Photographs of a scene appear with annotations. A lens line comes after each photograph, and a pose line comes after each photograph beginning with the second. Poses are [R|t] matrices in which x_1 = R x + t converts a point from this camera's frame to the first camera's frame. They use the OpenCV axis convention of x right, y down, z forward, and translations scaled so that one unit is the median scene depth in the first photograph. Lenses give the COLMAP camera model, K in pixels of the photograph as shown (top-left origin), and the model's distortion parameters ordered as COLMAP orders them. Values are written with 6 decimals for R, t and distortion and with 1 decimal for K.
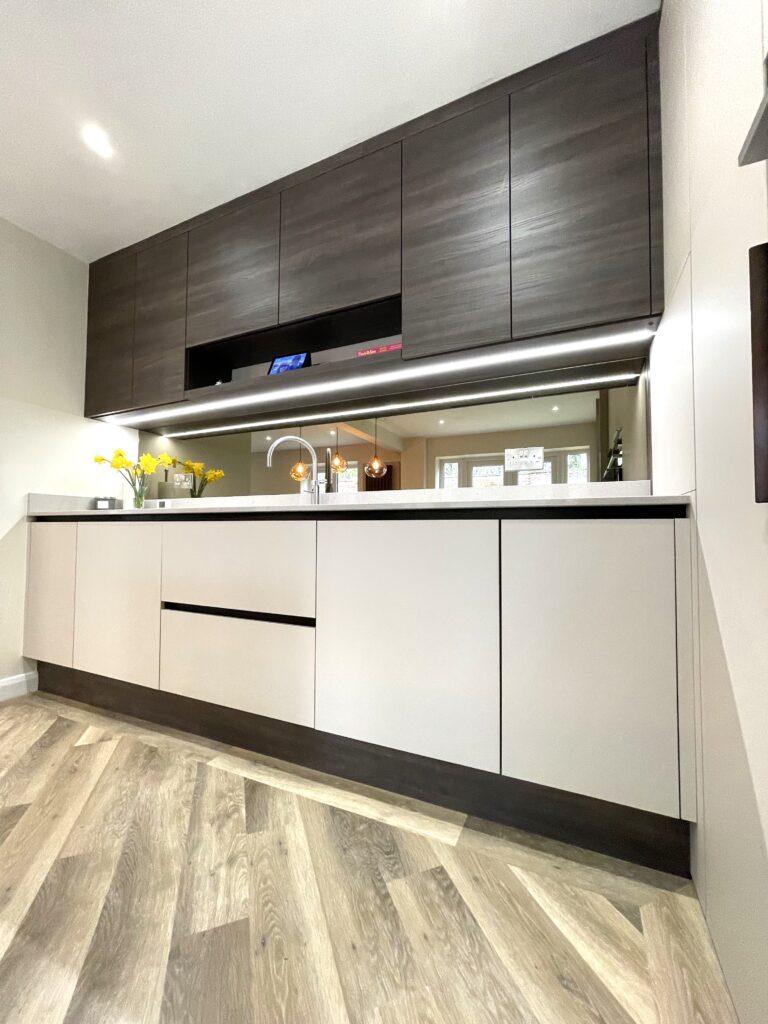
lens RADIAL K [[411.8, 0, 388.1], [0, 411.8, 518.2], [0, 0, 1]] dist [-0.001457, -0.000705]
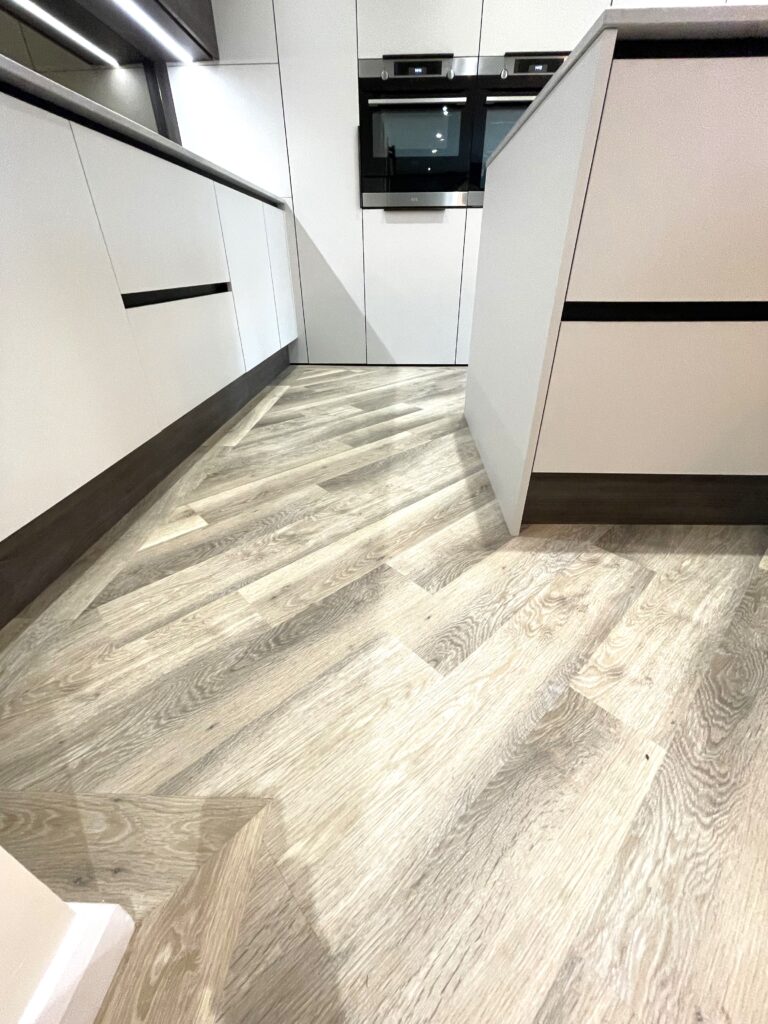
lens RADIAL K [[411.8, 0, 392.1], [0, 411.8, 514.6], [0, 0, 1]] dist [-0.001457, -0.000705]
pose [[-0.384697, -0.490925, 0.781666, -1.382633], [-0.031108, 0.853250, 0.520574, 0.152894], [-0.922519, 0.175947, -0.343514, 0.914199]]
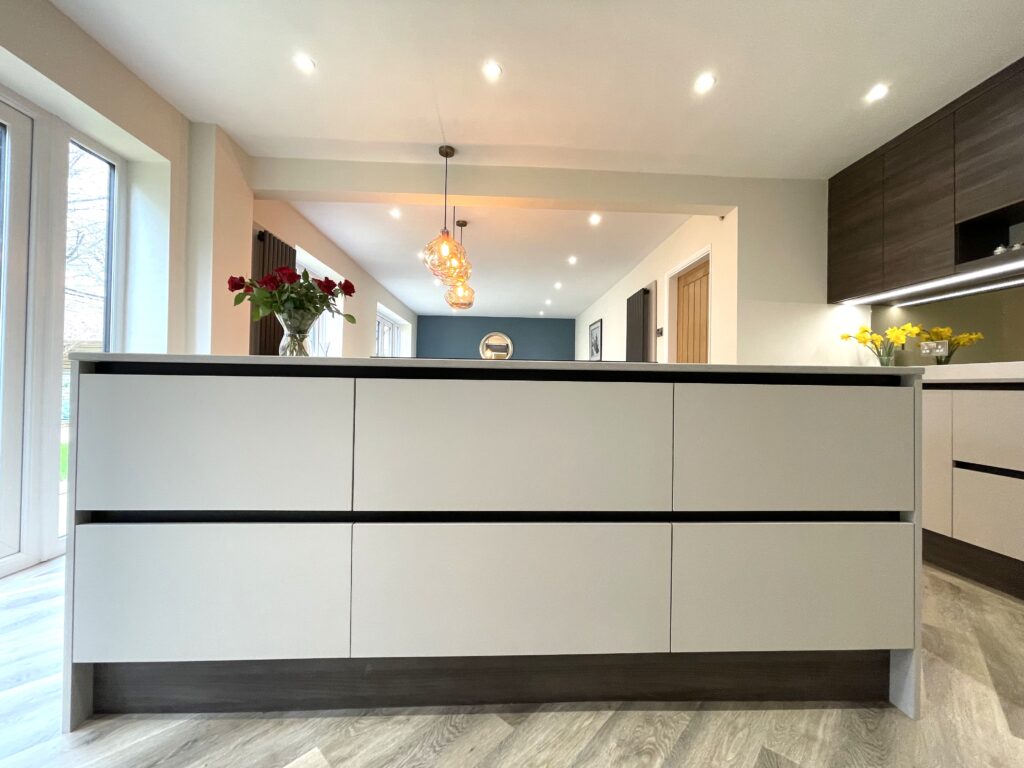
lens RADIAL K [[411.8, 0, 515.9], [0, 411.8, 378.6], [0, 0, 1]] dist [-0.001457, -0.000705]
pose [[0.453675, -0.013877, -0.891059, -0.088005], [0.008998, 0.999899, -0.010991, -0.020933], [0.891122, -0.003032, 0.453754, -0.598028]]
